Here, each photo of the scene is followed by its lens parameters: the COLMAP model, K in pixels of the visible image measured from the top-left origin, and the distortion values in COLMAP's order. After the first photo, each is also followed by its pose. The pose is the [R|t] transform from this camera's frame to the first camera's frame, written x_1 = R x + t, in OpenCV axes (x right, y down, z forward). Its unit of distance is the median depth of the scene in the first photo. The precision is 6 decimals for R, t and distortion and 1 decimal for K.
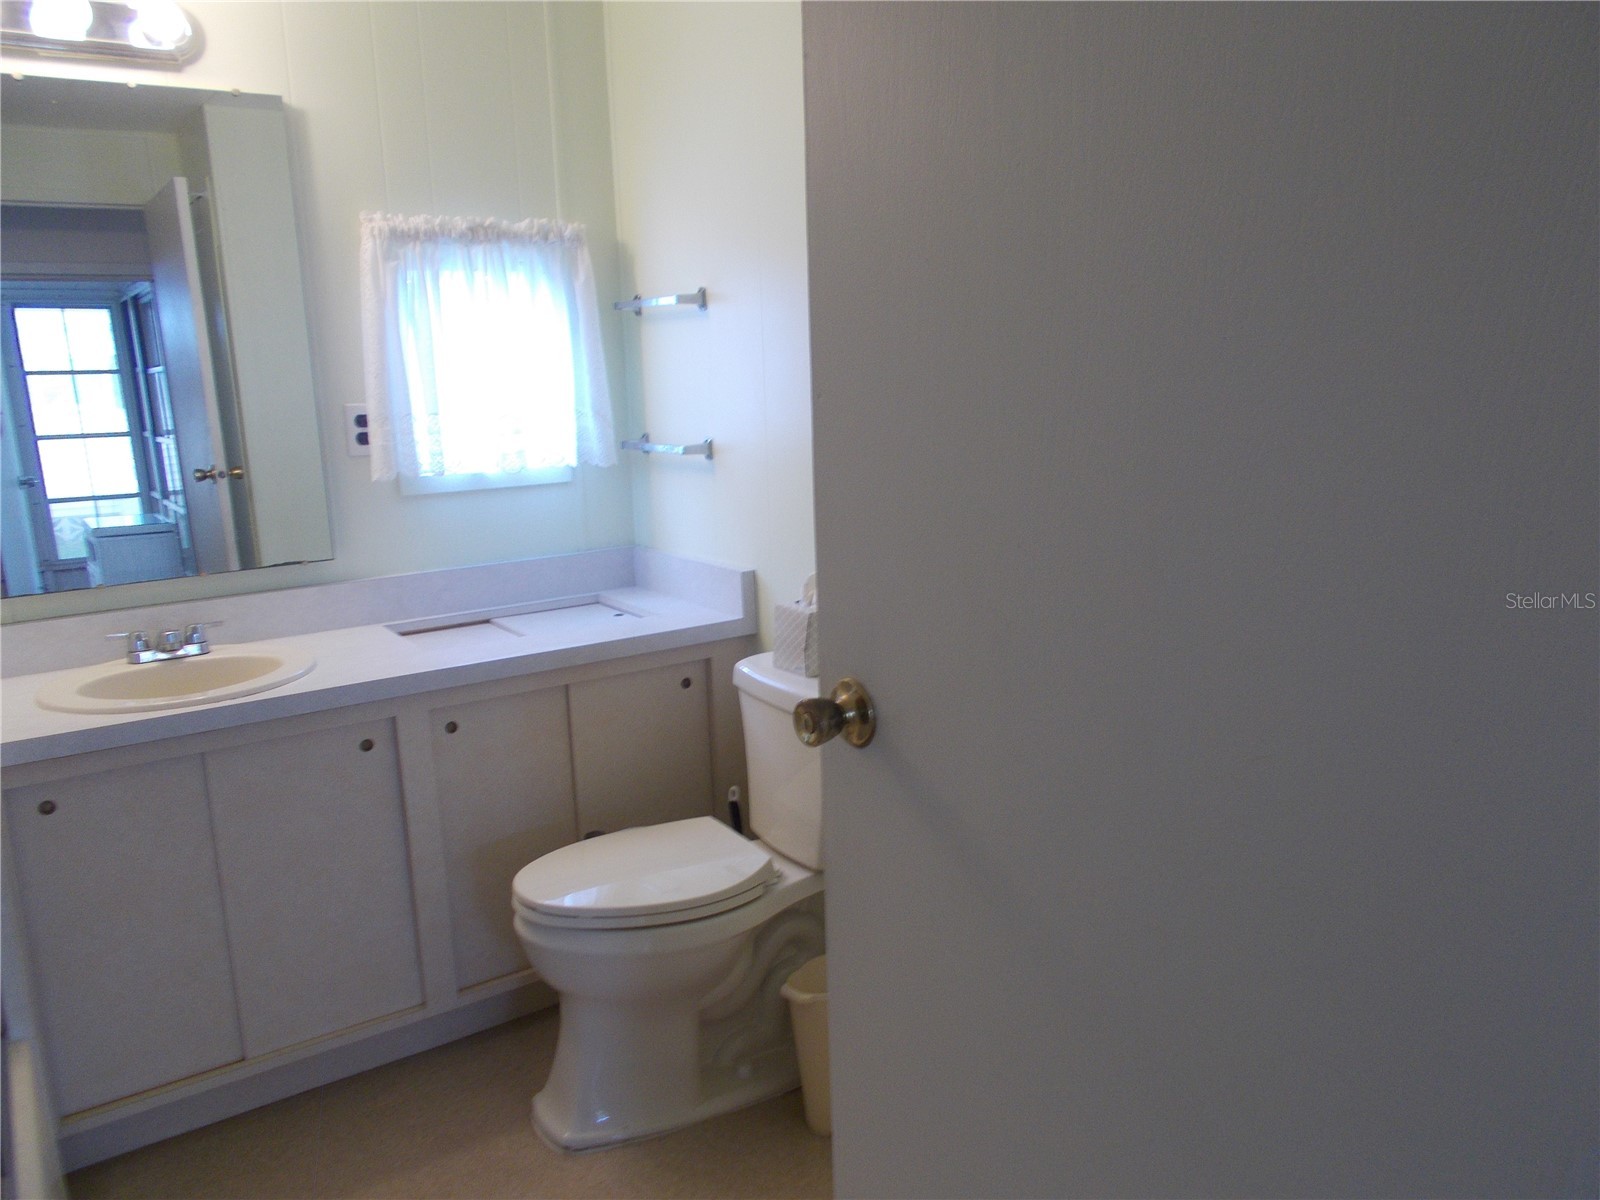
lens RADIAL K [[1205.4, 0, 801.5], [0, 1205.4, 602.6], [0, 0, 1]] dist [0.003276, -0.014467]
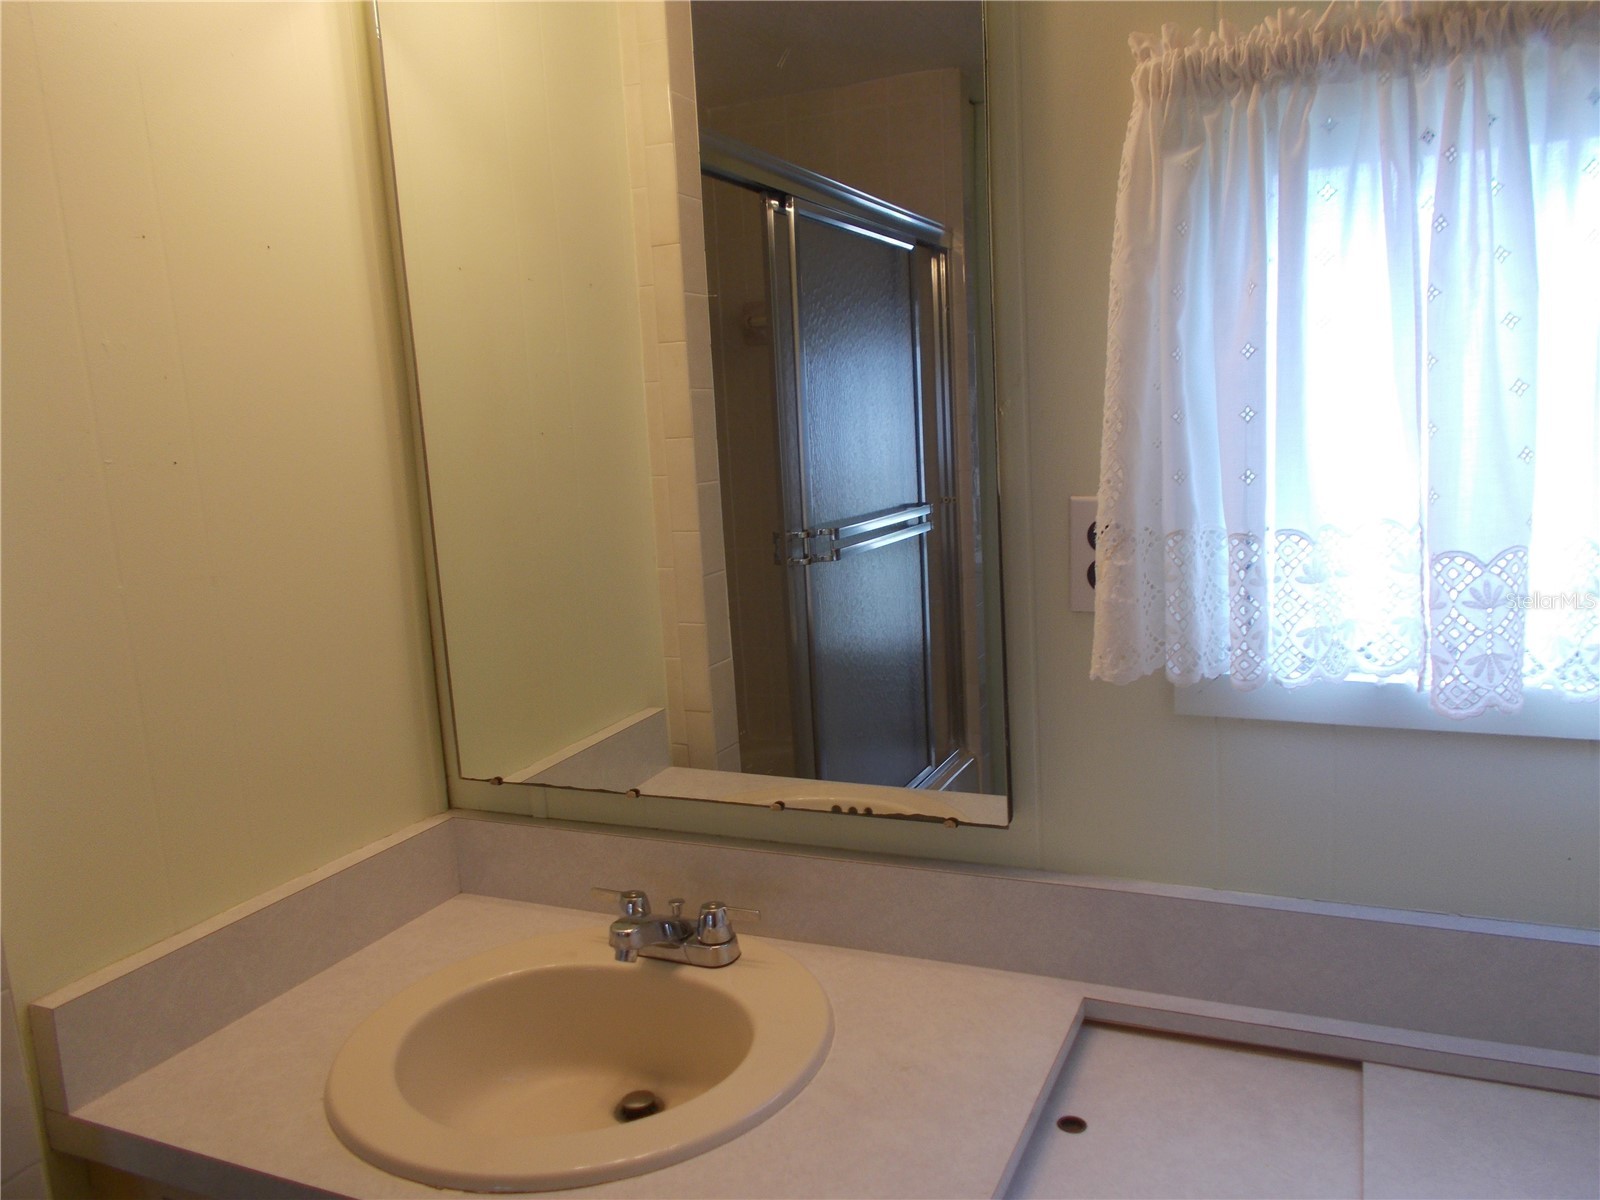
lens RADIAL K [[1205.4, 0, 799.4], [0, 1205.4, 598.0], [0, 0, 1]] dist [0.003276, -0.014467]
pose [[0.523108, 0.124272, -0.843158, -0.051211], [-0.134805, 0.988923, 0.062121, -0.141932], [0.841538, 0.081166, 0.534066, 0.682771]]
